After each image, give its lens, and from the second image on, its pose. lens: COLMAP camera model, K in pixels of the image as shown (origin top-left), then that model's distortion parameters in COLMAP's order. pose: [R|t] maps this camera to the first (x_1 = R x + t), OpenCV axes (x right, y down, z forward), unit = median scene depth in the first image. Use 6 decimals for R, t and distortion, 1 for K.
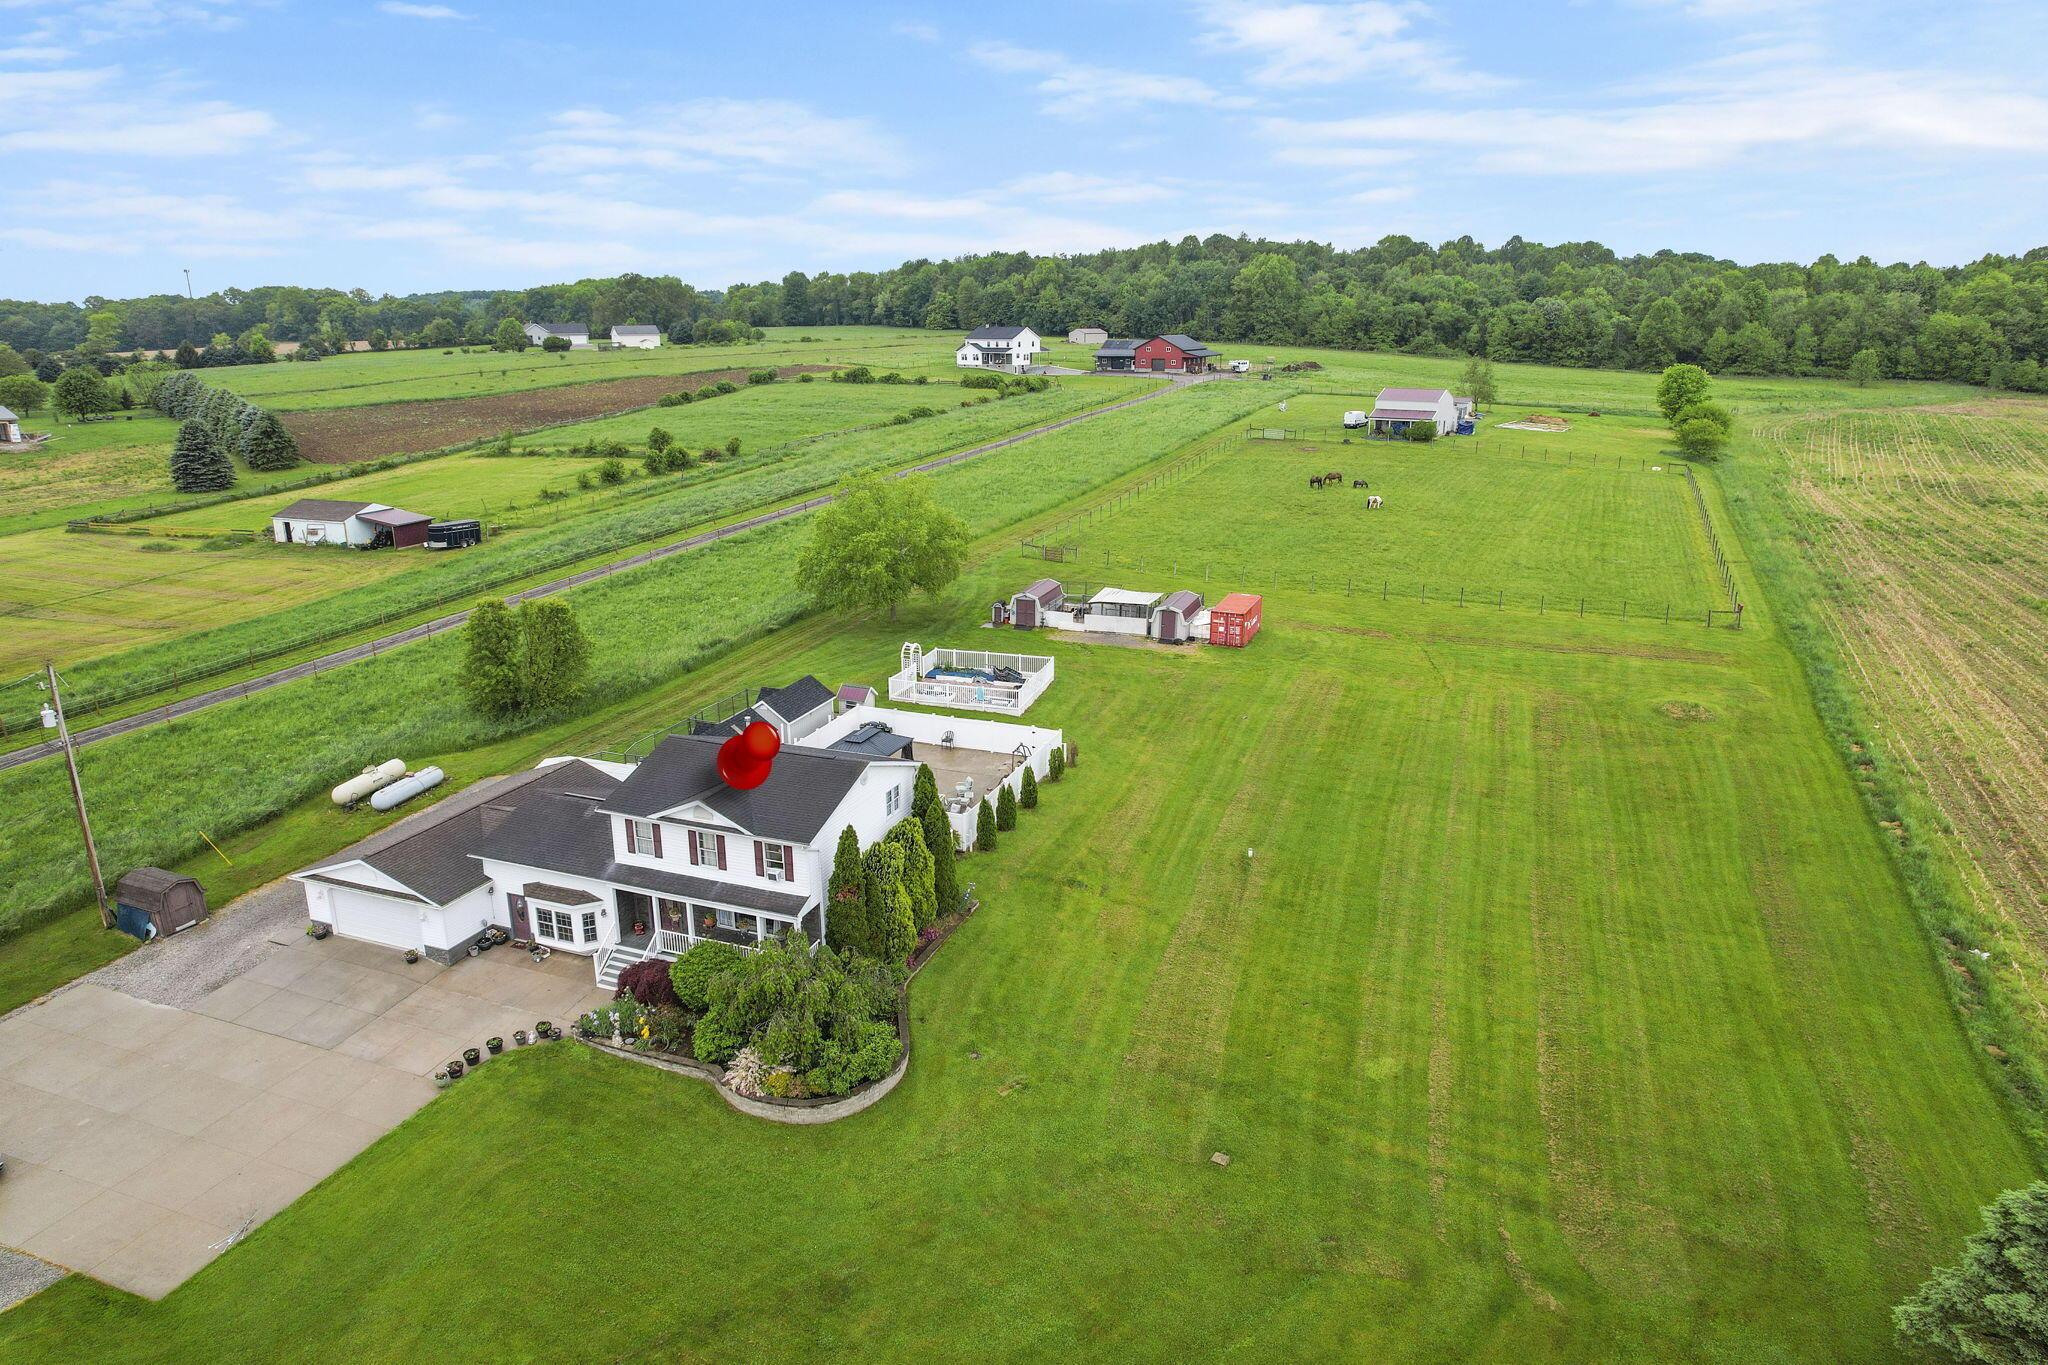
lens RADIAL K [[1326.6, 0, 1024.0], [0, 1326.6, 682.5], [0, 0, 1]] dist [-0.074995, 0.071530]
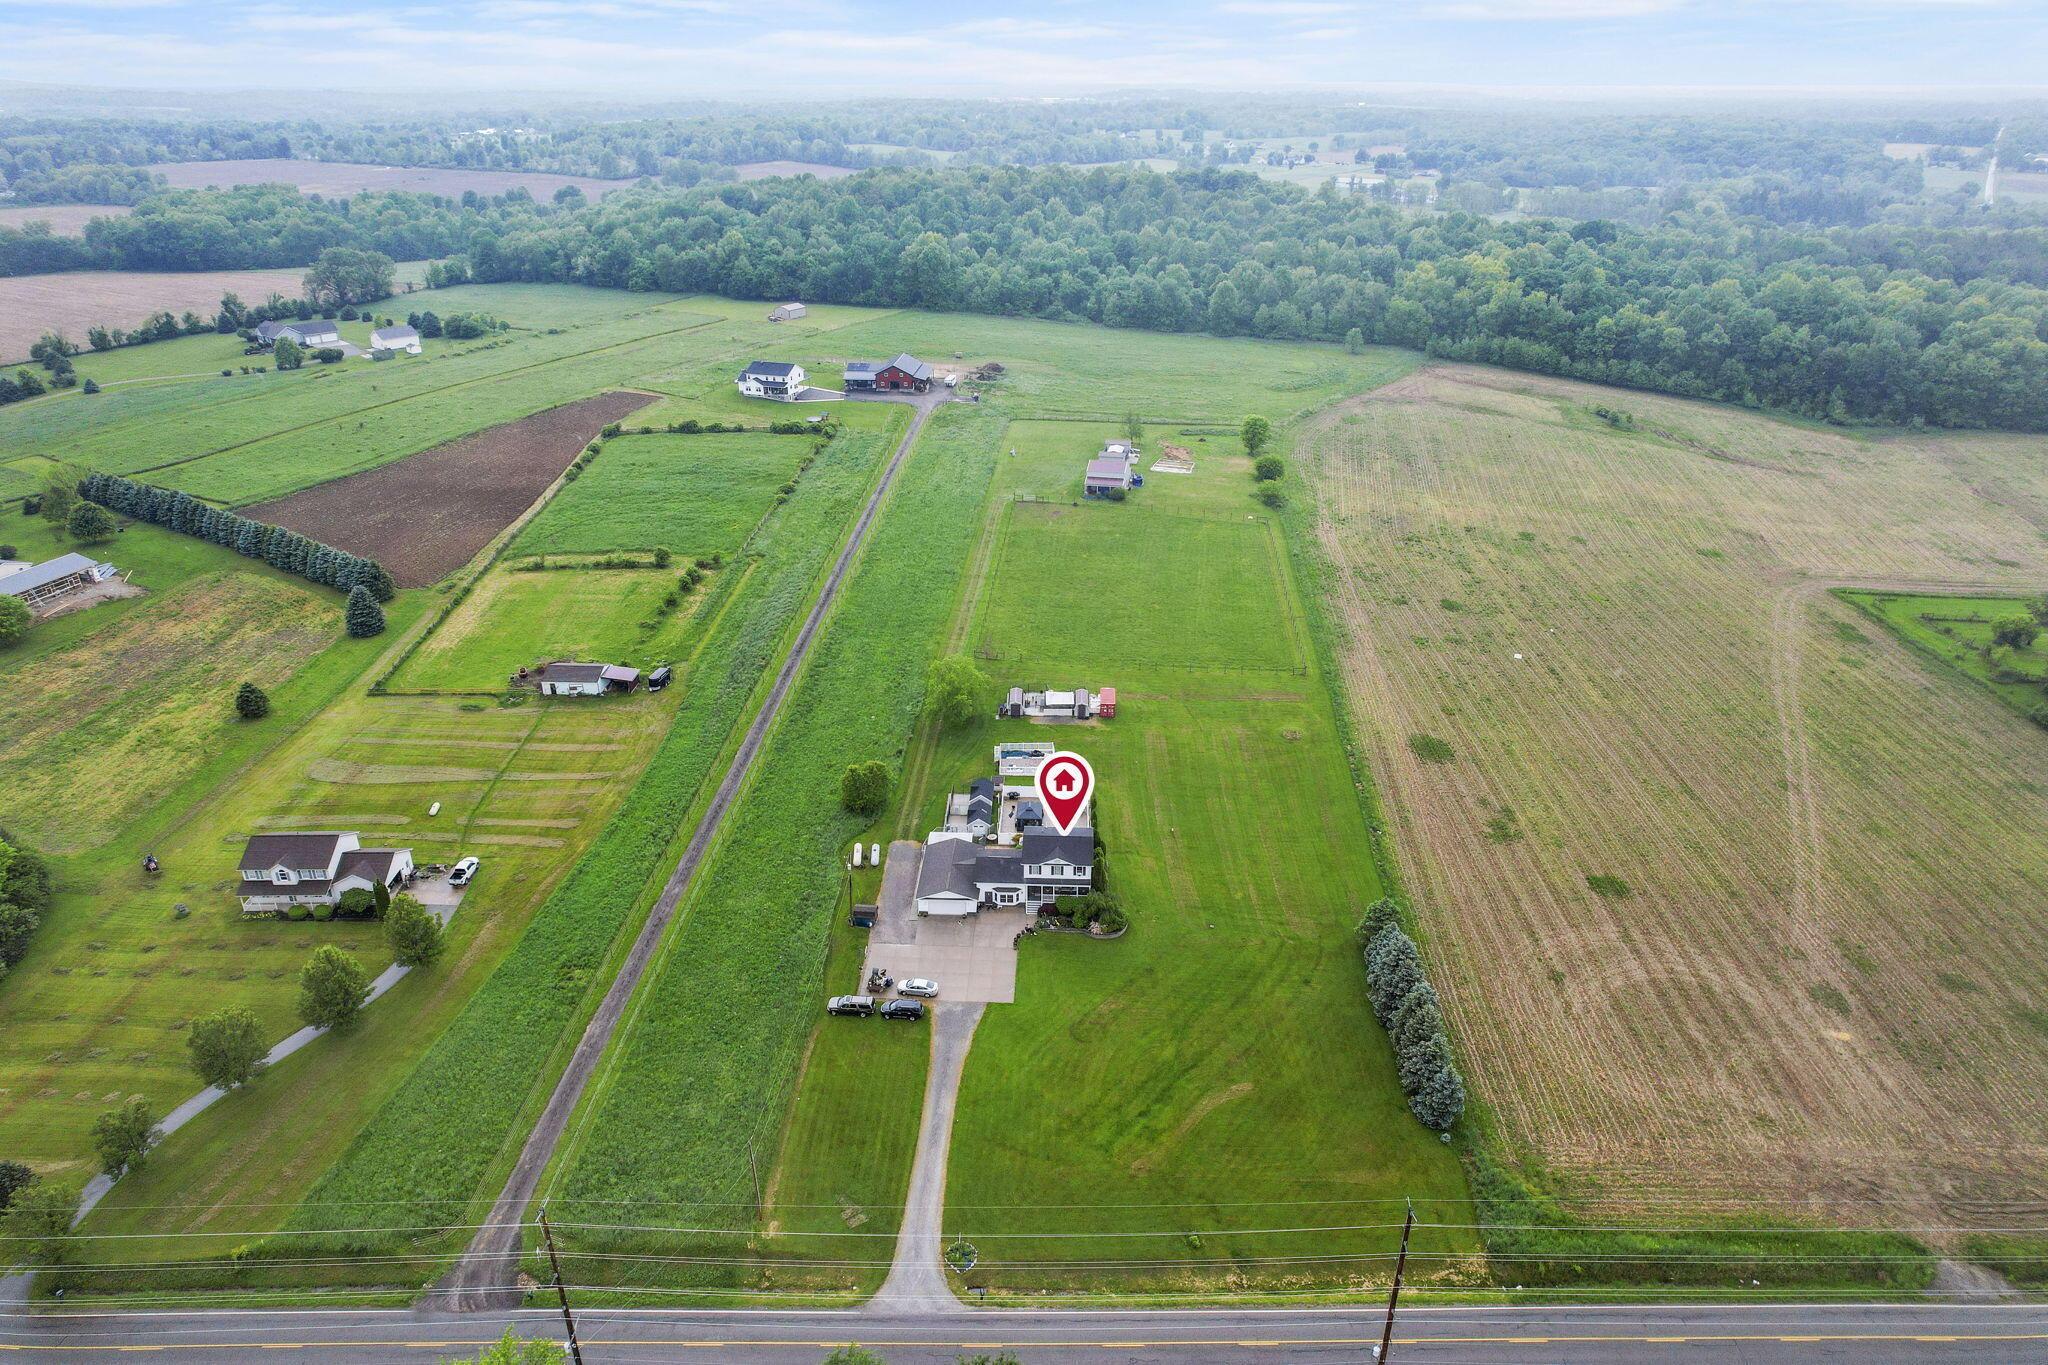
lens RADIAL K [[1346.9, 0, 1024.0], [0, 1346.9, 682.5], [0, 0, 1]] dist [-0.023656, 0.000157]
pose [[0.944997, -0.136092, 0.297422, -0.510714], [0.086799, 0.981068, 0.173124, -0.382914], [-0.315352, -0.137786, 0.938919, -0.873615]]
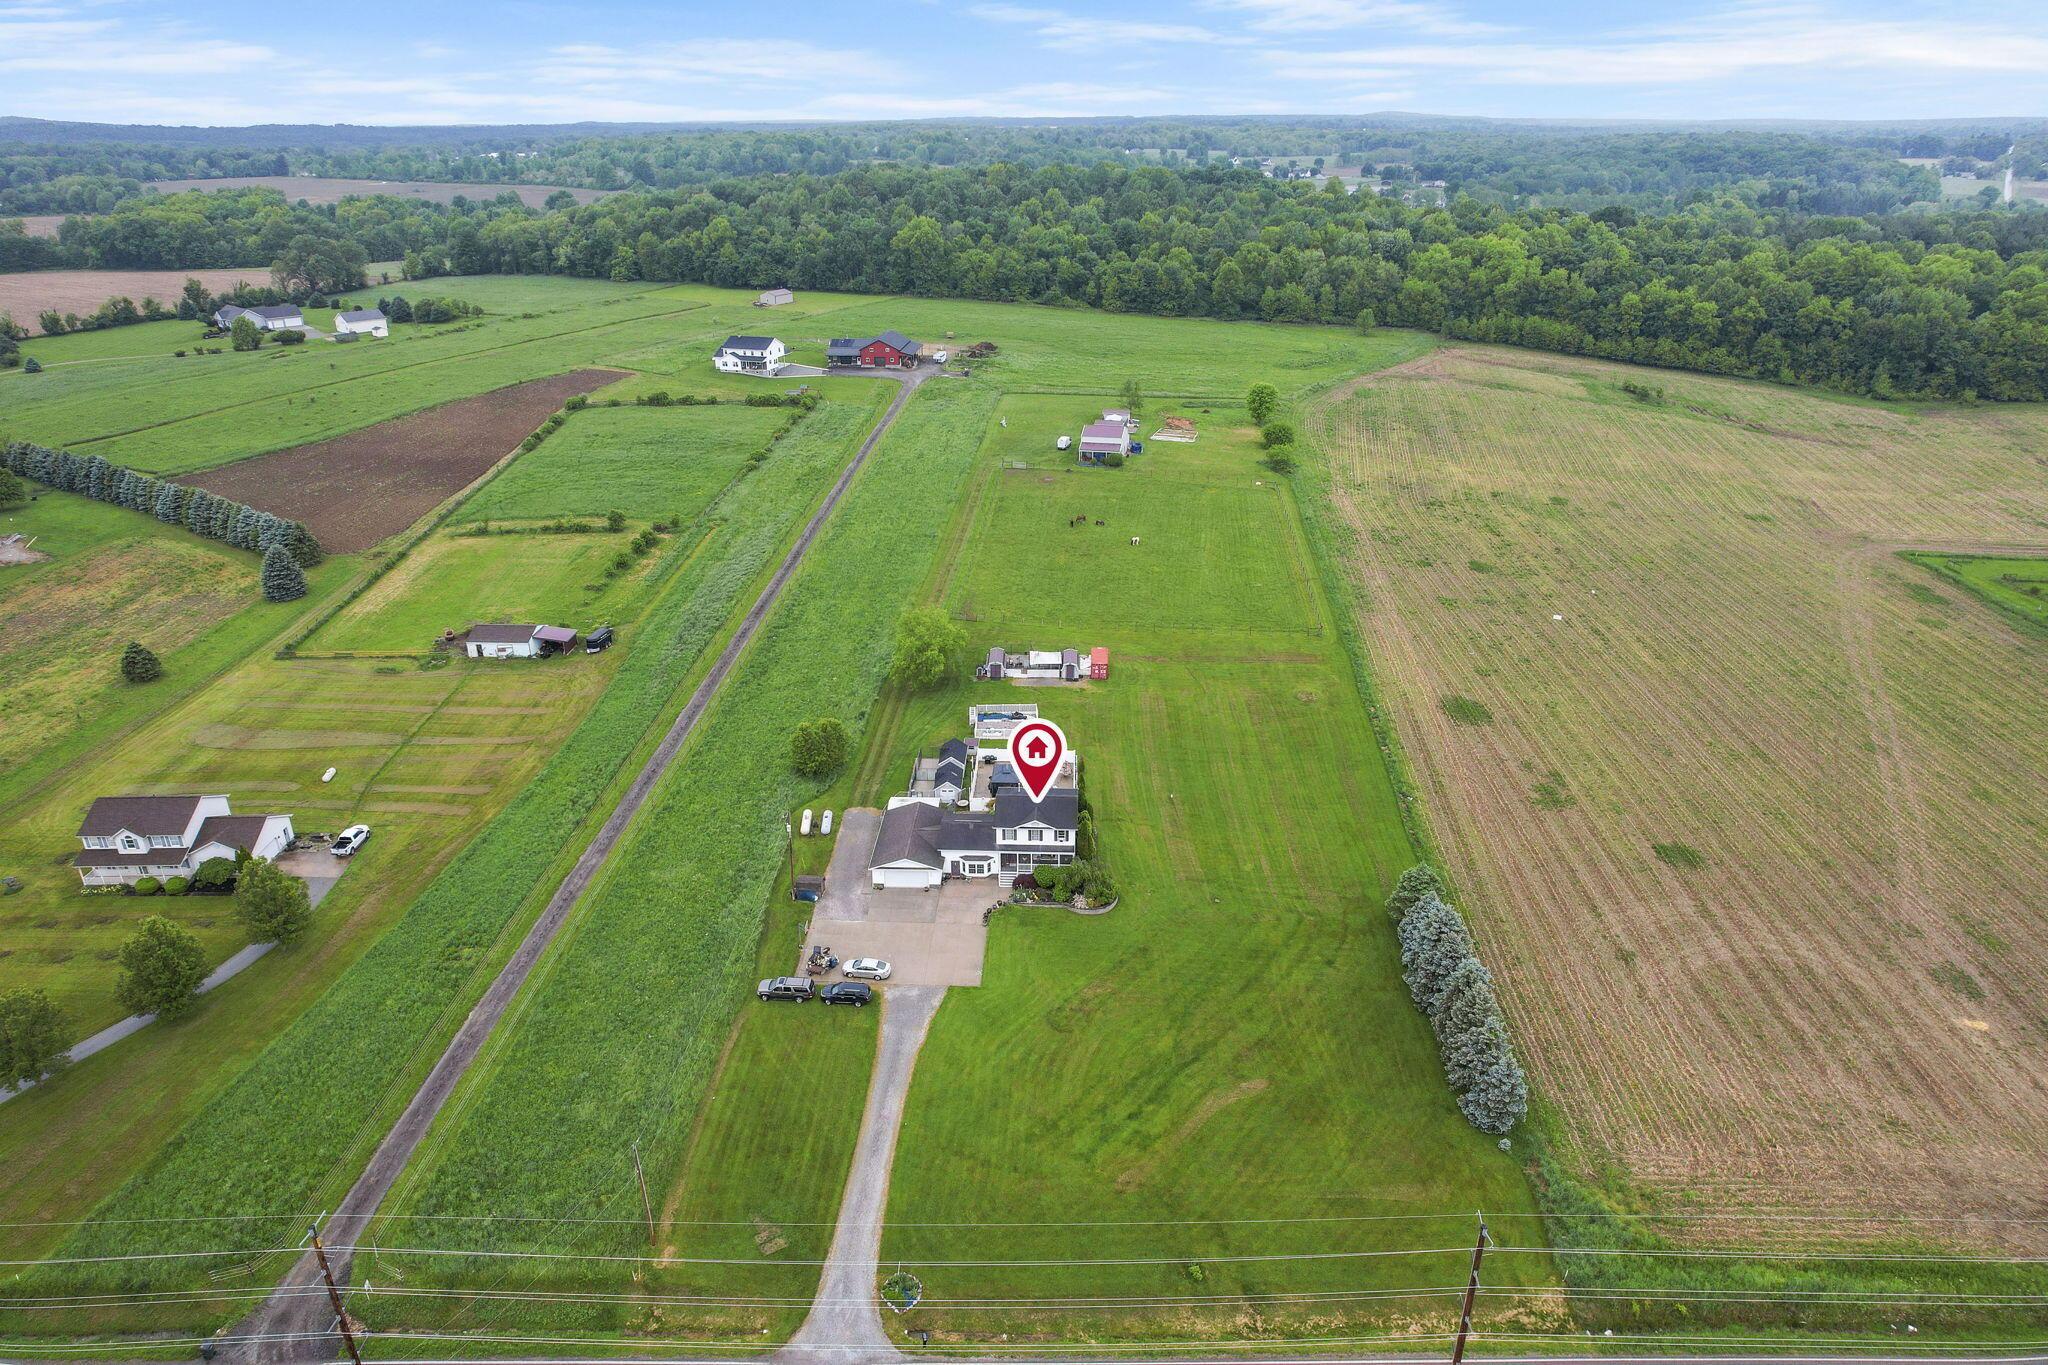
lens RADIAL K [[1341.2, 0, 1024.0], [0, 1341.2, 682.5], [0, 0, 1]] dist [-0.035047, 0.032594]
pose [[0.946654, -0.131874, 0.294033, -0.430734], [0.090970, 0.984682, 0.148750, -0.258726], [-0.309146, -0.114066, 0.944149, -0.703947]]
